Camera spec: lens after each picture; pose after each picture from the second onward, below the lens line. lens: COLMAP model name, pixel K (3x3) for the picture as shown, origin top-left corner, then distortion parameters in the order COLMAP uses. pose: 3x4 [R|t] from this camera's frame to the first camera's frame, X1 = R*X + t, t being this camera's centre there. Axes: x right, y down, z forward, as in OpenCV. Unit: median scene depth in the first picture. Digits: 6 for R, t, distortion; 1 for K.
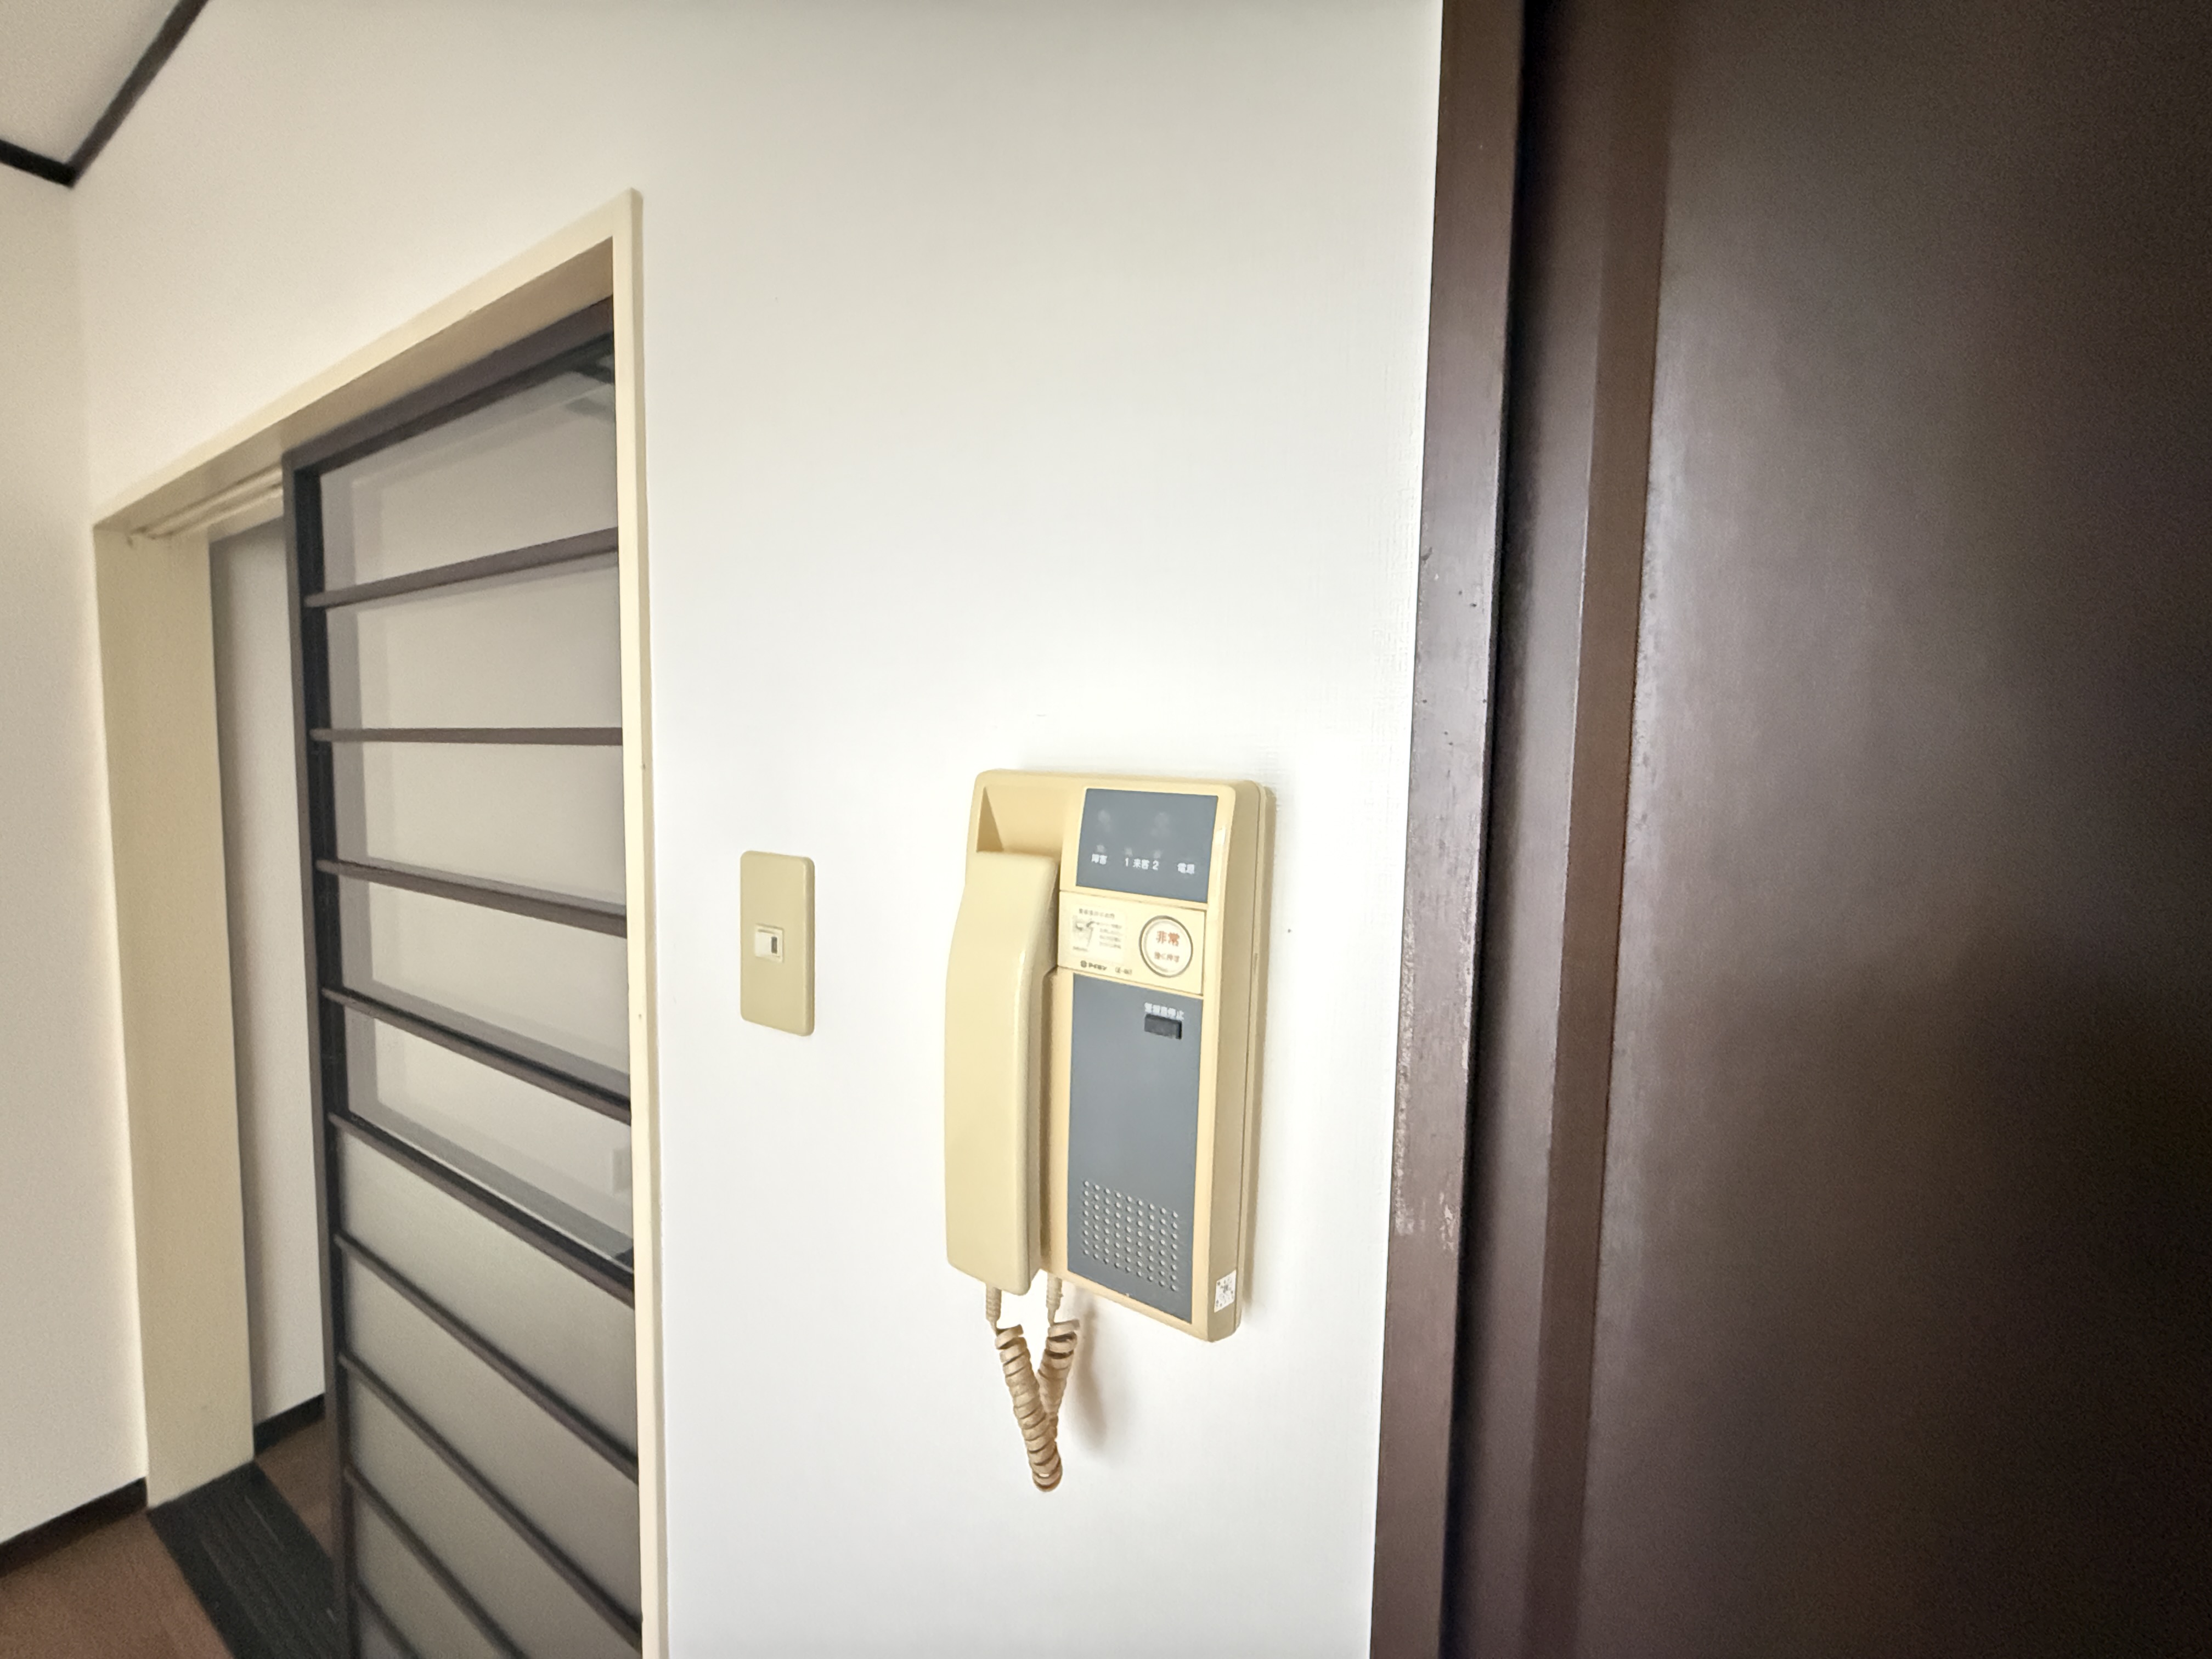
lens RADIAL K [[890.2, 0, 1102.1], [0, 890.2, 831.2], [0, 0, 1]] dist [0.001283, 0.000353]
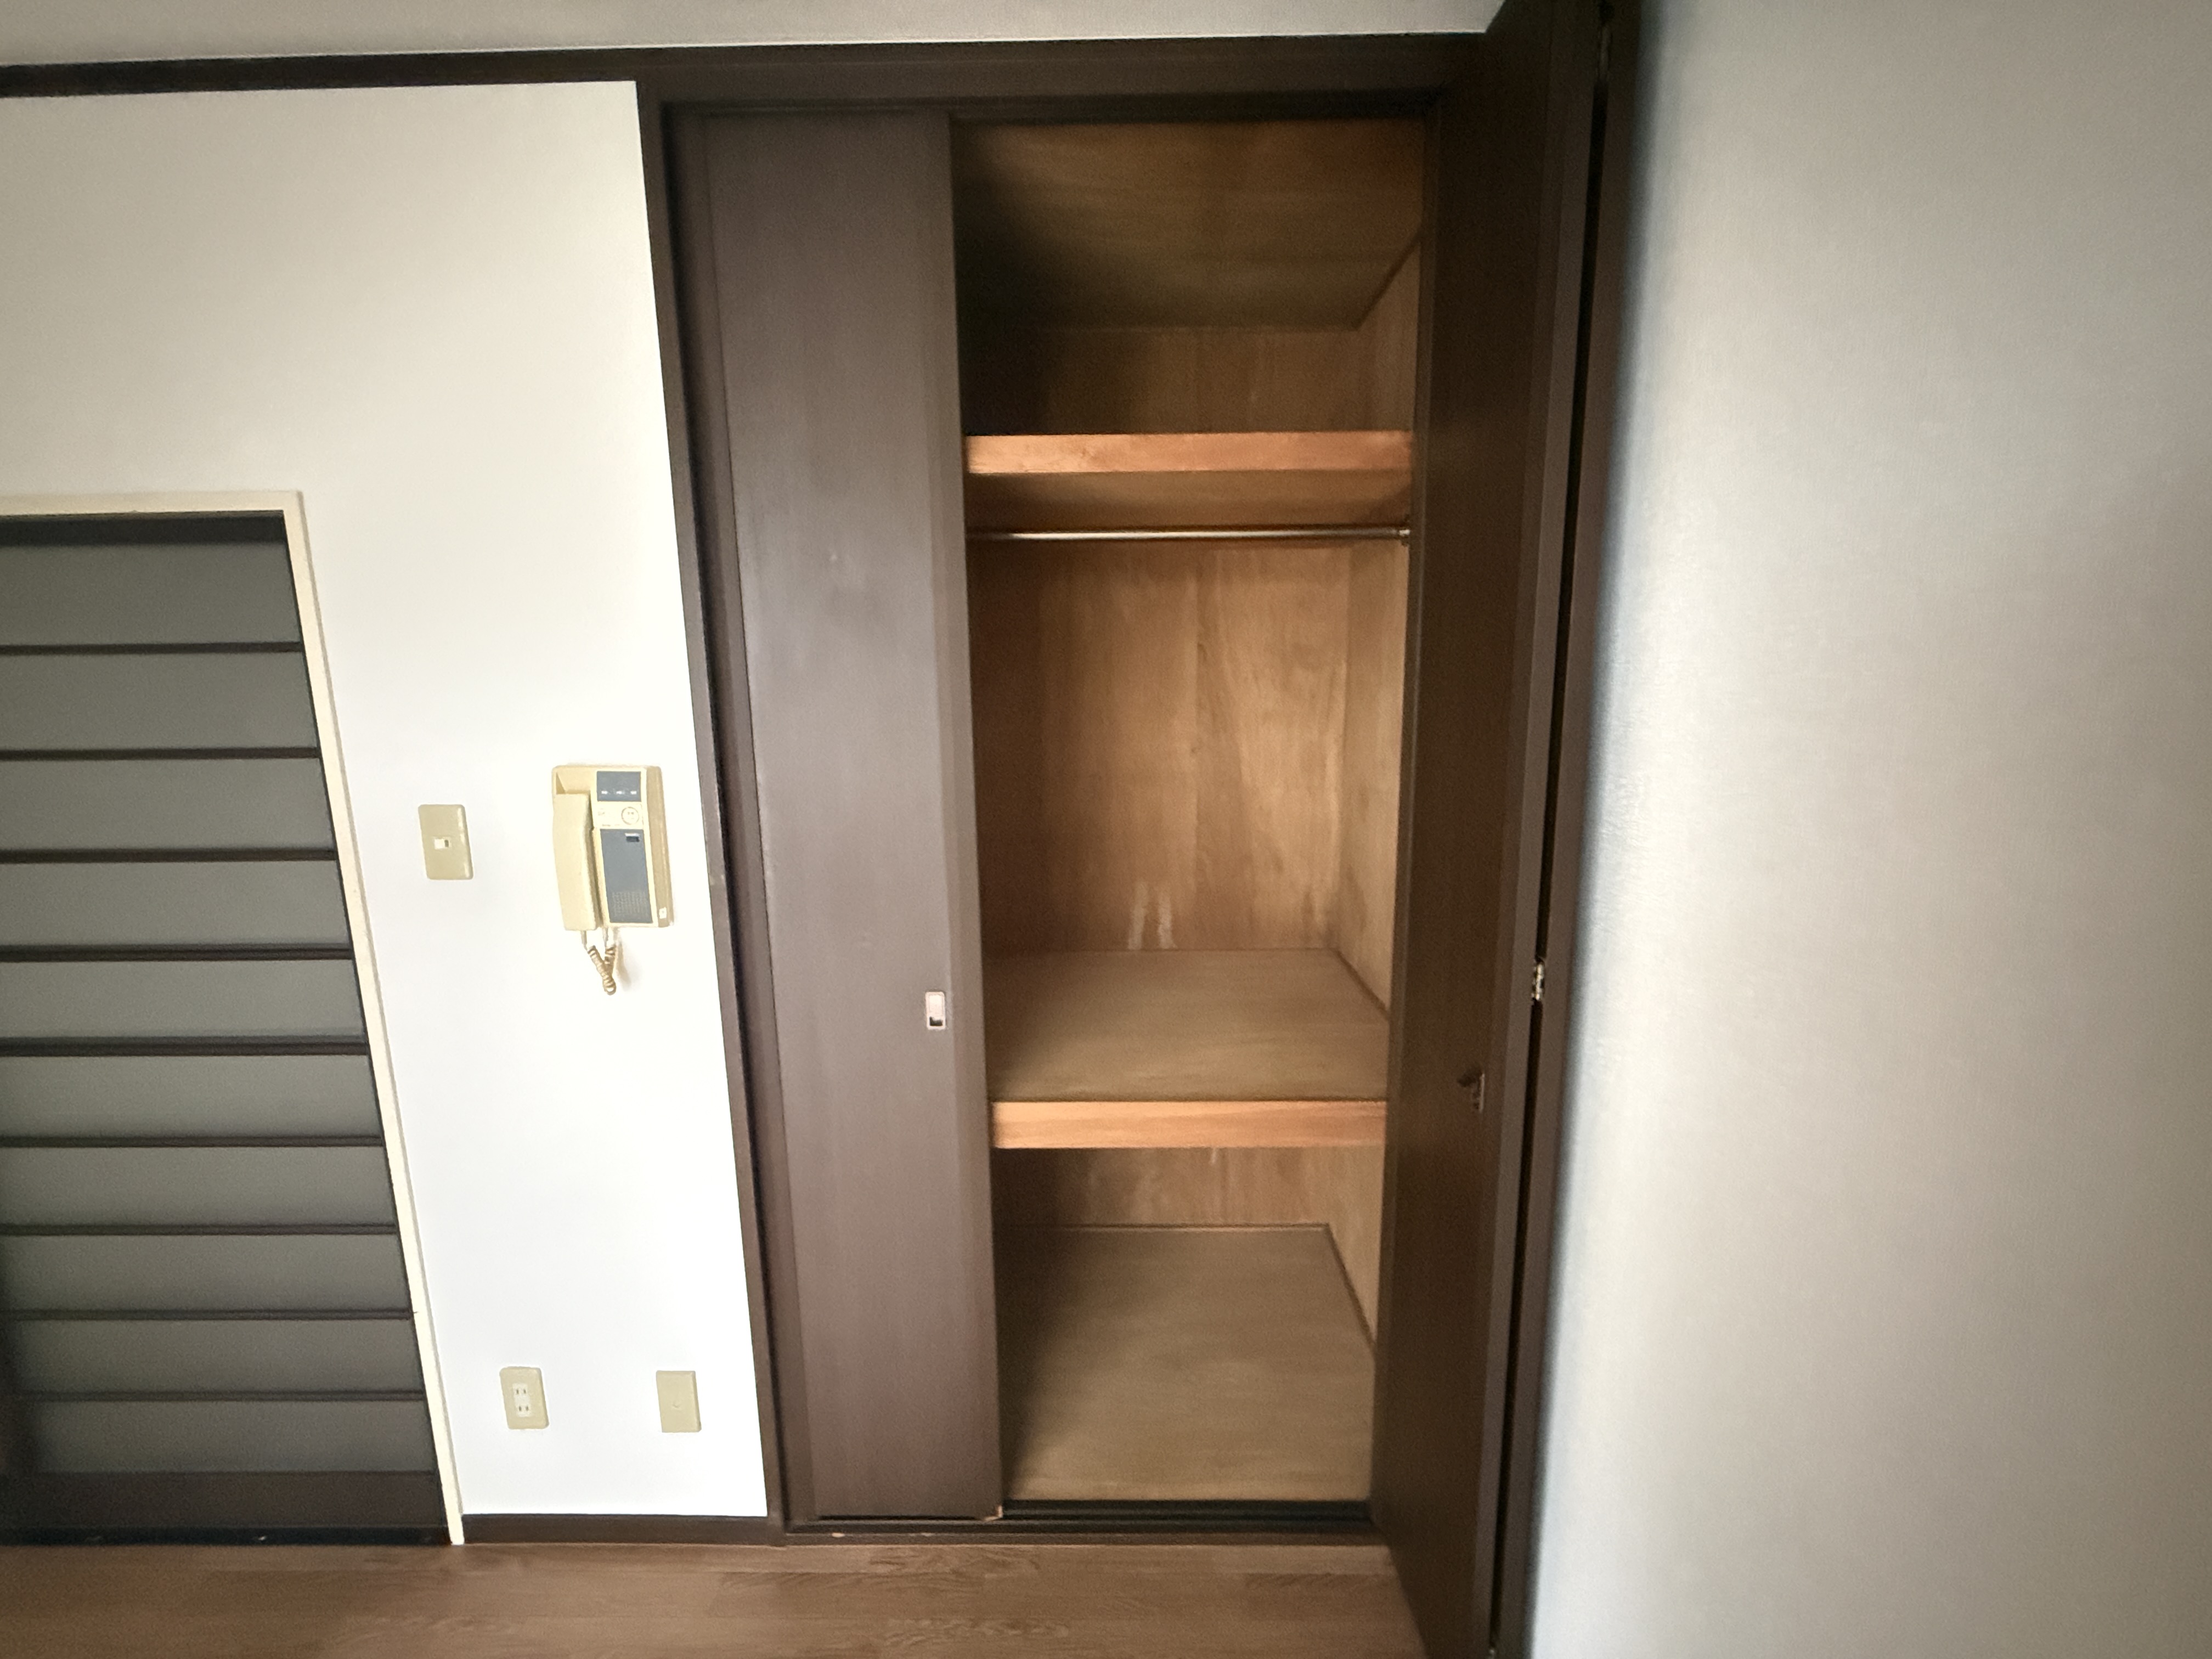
lens RADIAL K [[890.2, 0, 1107.1], [0, 890.2, 821.2], [0, 0, 1]] dist [0.001283, 0.000353]
pose [[0.857208, -0.119190, 0.500987, -0.068133], [0.072974, 0.991144, 0.110943, -0.089325], [-0.509773, -0.058542, 0.858315, -2.657791]]
